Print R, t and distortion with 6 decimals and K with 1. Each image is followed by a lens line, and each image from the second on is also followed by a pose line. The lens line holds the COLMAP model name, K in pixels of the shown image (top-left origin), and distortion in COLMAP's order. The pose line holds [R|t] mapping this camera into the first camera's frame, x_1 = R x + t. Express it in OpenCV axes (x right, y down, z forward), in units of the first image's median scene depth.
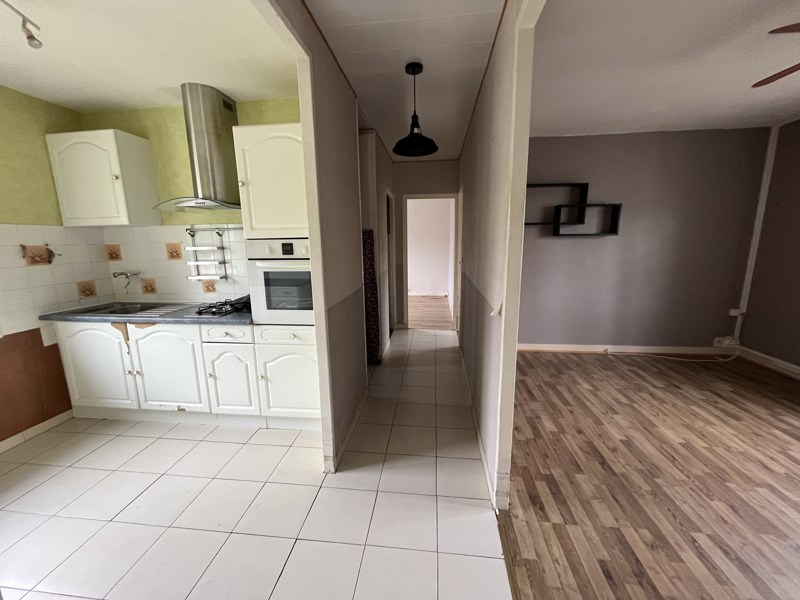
lens RADIAL K [[320.3, 0, 397.5], [0, 320.3, 299.0], [0, 0, 1]] dist [-0.001124, -0.001090]
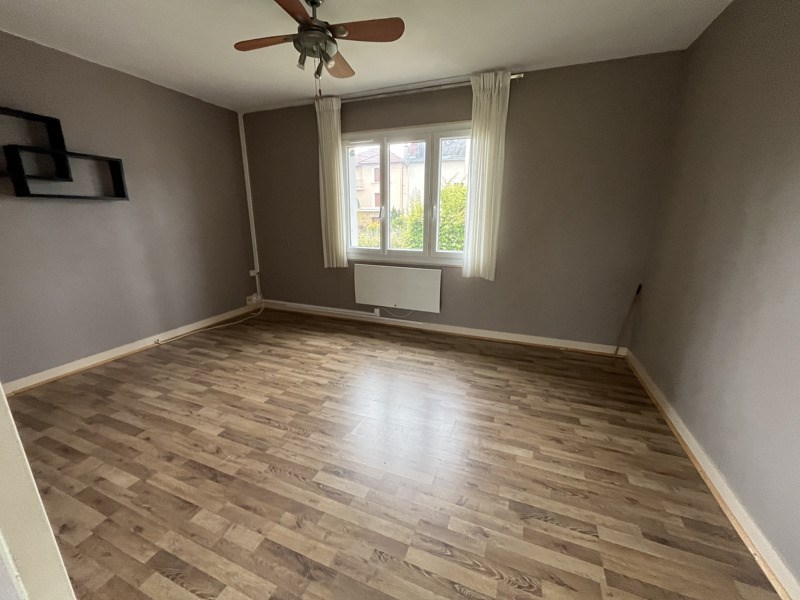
lens RADIAL K [[320.3, 0, 395.9], [0, 320.3, 297.7], [0, 0, 1]] dist [-0.001124, -0.001090]
pose [[0.262632, -0.223427, 0.938672, 0.081588], [0.170859, 0.968217, 0.182655, 0.006320], [-0.949648, 0.112410, 0.292460, 0.216436]]
